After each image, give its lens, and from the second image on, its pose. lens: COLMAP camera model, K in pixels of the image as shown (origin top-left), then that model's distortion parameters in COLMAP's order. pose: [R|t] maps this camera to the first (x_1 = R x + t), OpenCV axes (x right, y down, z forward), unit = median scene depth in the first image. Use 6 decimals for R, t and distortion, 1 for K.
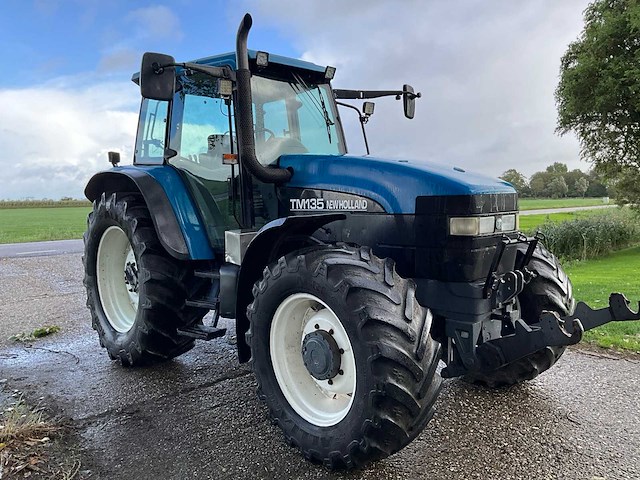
lens RADIAL K [[527.8, 0, 320.0], [0, 527.8, 240.0], [0, 0, 1]] dist [0.114706, -0.240194]
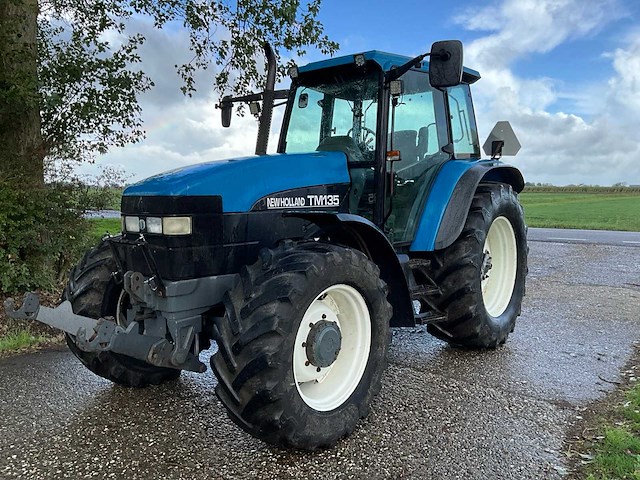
lens RADIAL K [[527.8, 0, 320.0], [0, 527.8, 240.0], [0, 0, 1]] dist [0.114706, -0.240194]
pose [[0.149392, 0.110354, -0.982601, 1.060571], [-0.079275, 0.991890, 0.099345, -0.099736], [0.985595, 0.063054, 0.156928, 0.893138]]
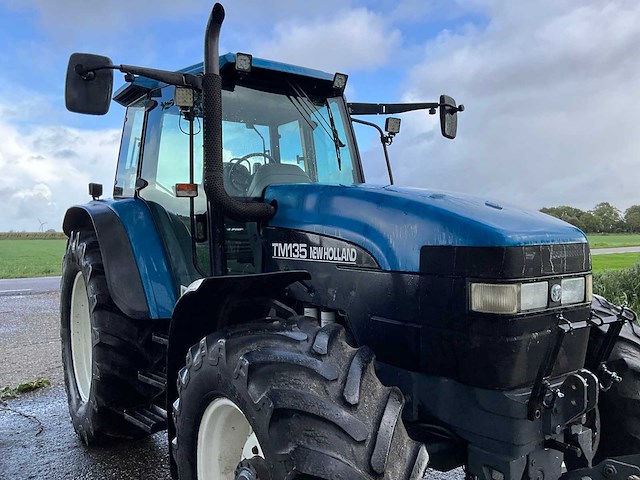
lens RADIAL K [[527.8, 0, 320.0], [0, 527.8, 240.0], [0, 0, 1]] dist [0.114706, -0.240194]
pose [[0.989380, 0.010547, -0.144971, 0.117130], [-0.019480, 0.997988, -0.060341, -0.036796], [0.144043, 0.062525, 0.987594, 0.263971]]
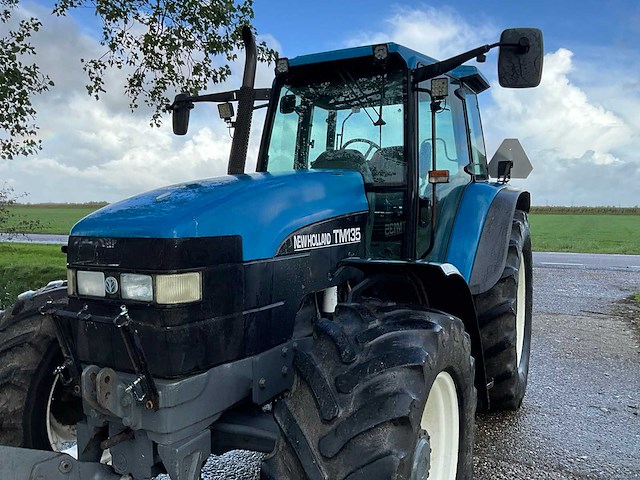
lens RADIAL K [[527.8, 0, 320.0], [0, 527.8, 240.0], [0, 0, 1]] dist [0.114706, -0.240194]
pose [[0.350156, 0.073690, -0.933788, 0.750952], [-0.082959, 0.995423, 0.047445, -0.100638], [0.933011, 0.060853, 0.354666, 0.760258]]
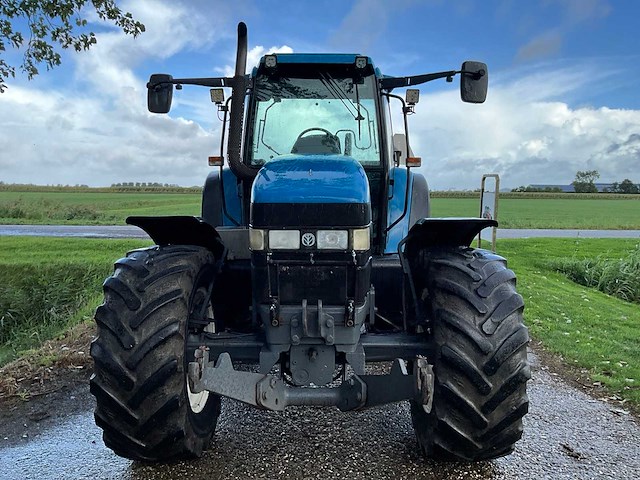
lens RADIAL K [[527.8, 0, 320.0], [0, 527.8, 240.0], [0, 0, 1]] dist [0.114706, -0.240194]
pose [[0.732075, 0.086887, -0.675660, 0.676317], [-0.076834, 0.996035, 0.044836, -0.052200], [0.676877, 0.019091, 0.735848, 0.319072]]
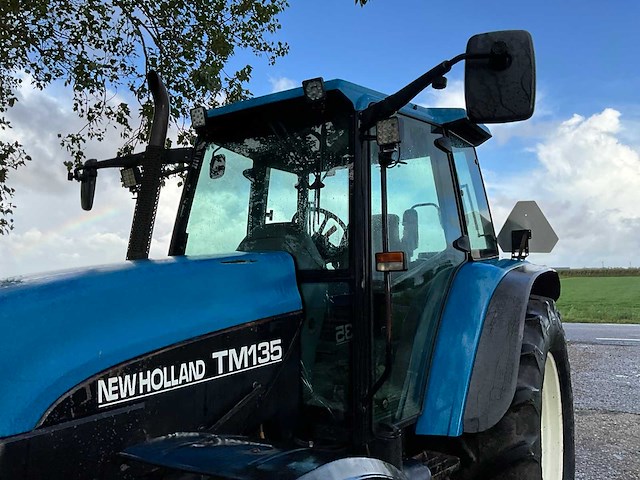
lens RADIAL K [[527.8, 0, 320.0], [0, 527.8, 240.0], [0, 0, 1]] dist [0.114706, -0.240194]
pose [[0.265764, -0.052863, -0.962588, 0.563736], [-0.061223, 0.995554, -0.071576, -0.147495], [0.962092, 0.077955, 0.261346, 0.978151]]
